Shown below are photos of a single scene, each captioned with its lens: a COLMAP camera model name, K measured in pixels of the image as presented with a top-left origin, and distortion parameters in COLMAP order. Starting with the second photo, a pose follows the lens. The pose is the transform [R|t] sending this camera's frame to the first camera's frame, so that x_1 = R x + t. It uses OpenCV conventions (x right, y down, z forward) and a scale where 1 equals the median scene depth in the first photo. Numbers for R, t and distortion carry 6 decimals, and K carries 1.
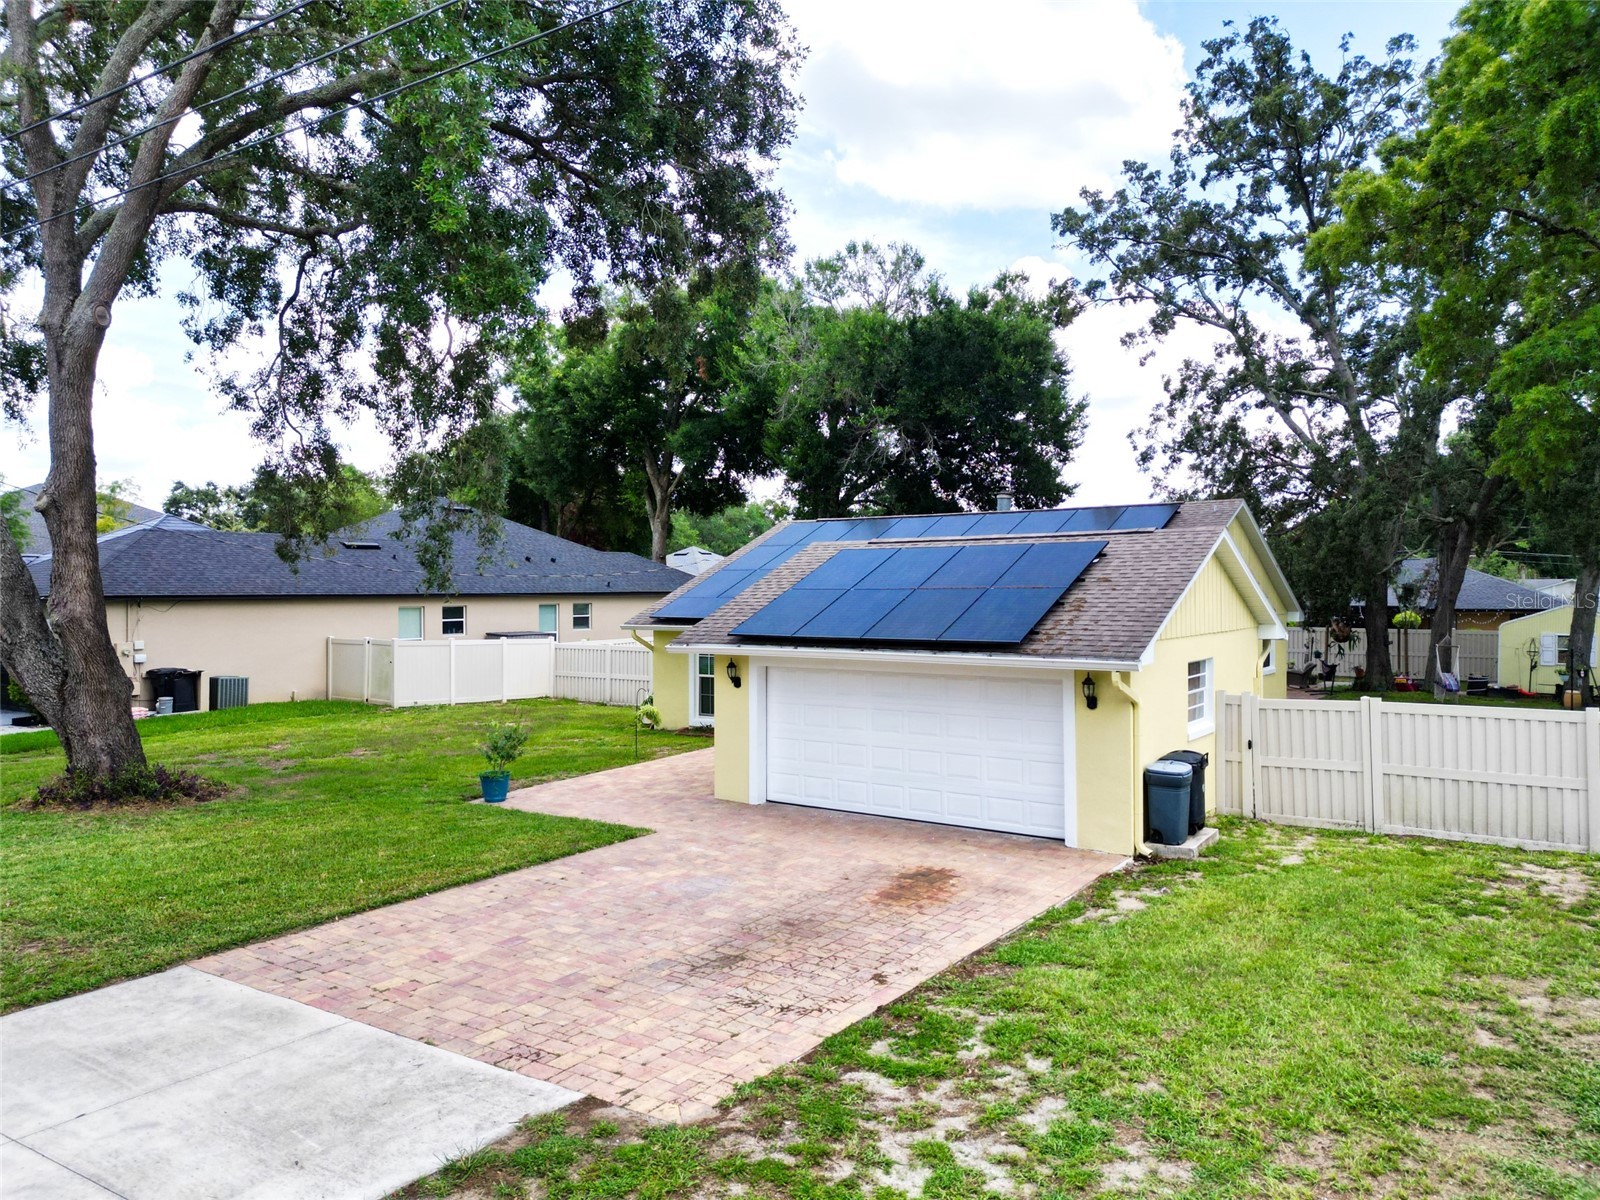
lens RADIAL K [[1120.7, 0, 800.0], [0, 1120.7, 600.0], [0, 0, 1]] dist [0.055943, -0.043268]
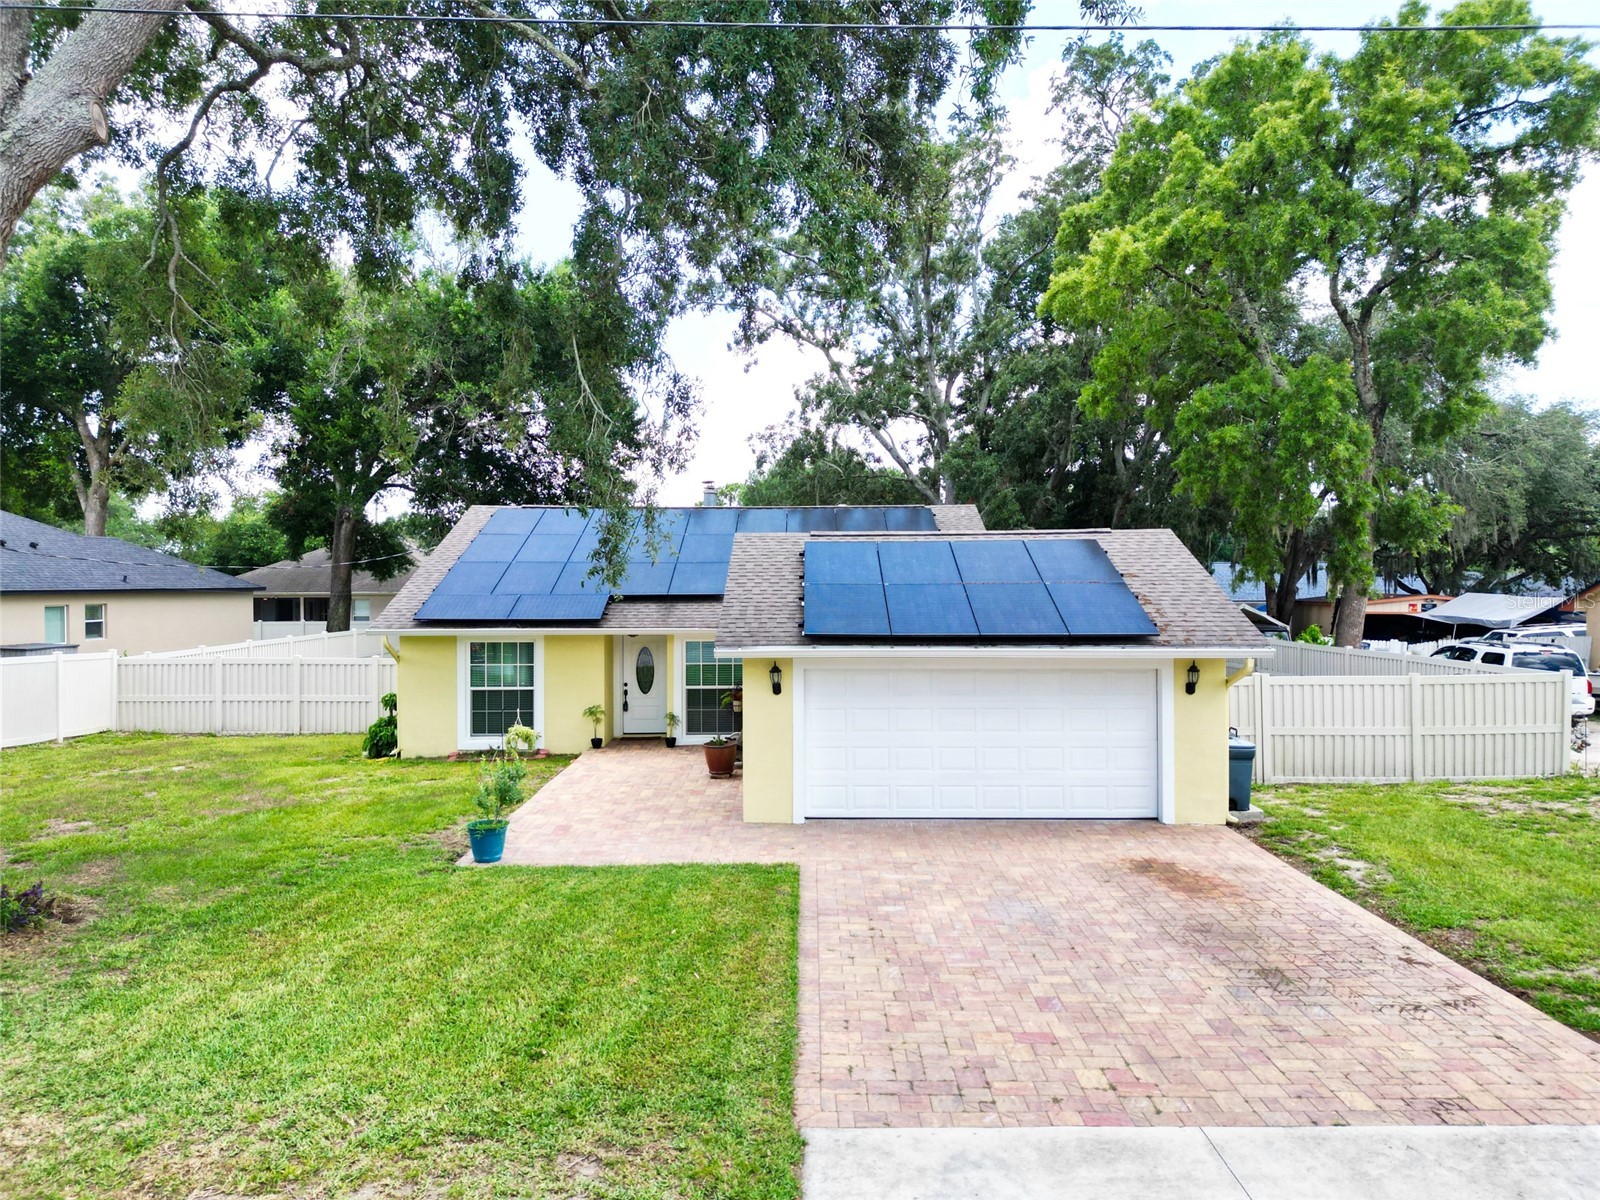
lens RADIAL K [[1120.7, 0, 800.0], [0, 1120.7, 600.0], [0, 0, 1]] dist [0.055943, -0.043268]
pose [[0.825953, -0.005377, 0.563714, -0.901787], [0.004788, 0.999985, 0.002524, 0.002016], [-0.563719, 0.000615, 0.825966, 0.428615]]
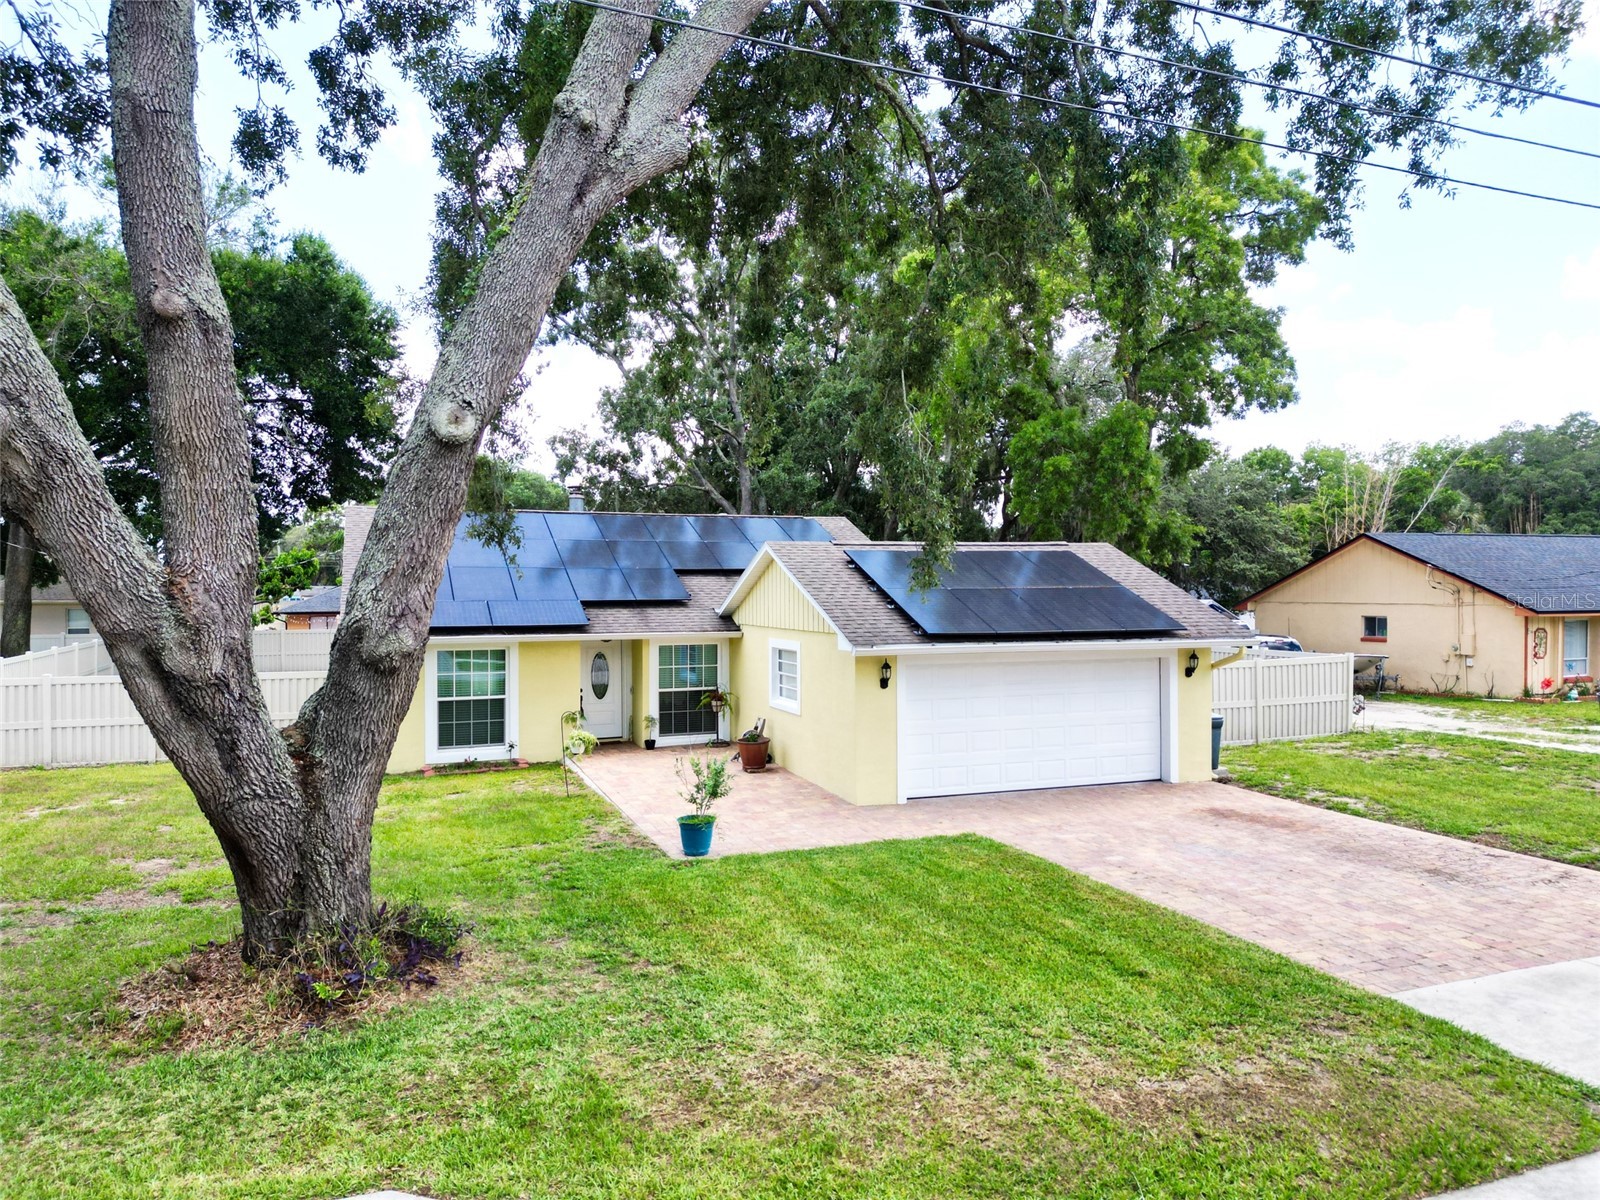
lens RADIAL K [[1120.7, 0, 800.0], [0, 1120.7, 600.0], [0, 0, 1]] dist [0.055943, -0.043268]
pose [[0.568627, -0.005824, 0.822575, -1.510357], [0.010705, 0.999943, -0.000321, 0.000301], [-0.822526, 0.008988, 0.568657, 0.837224]]
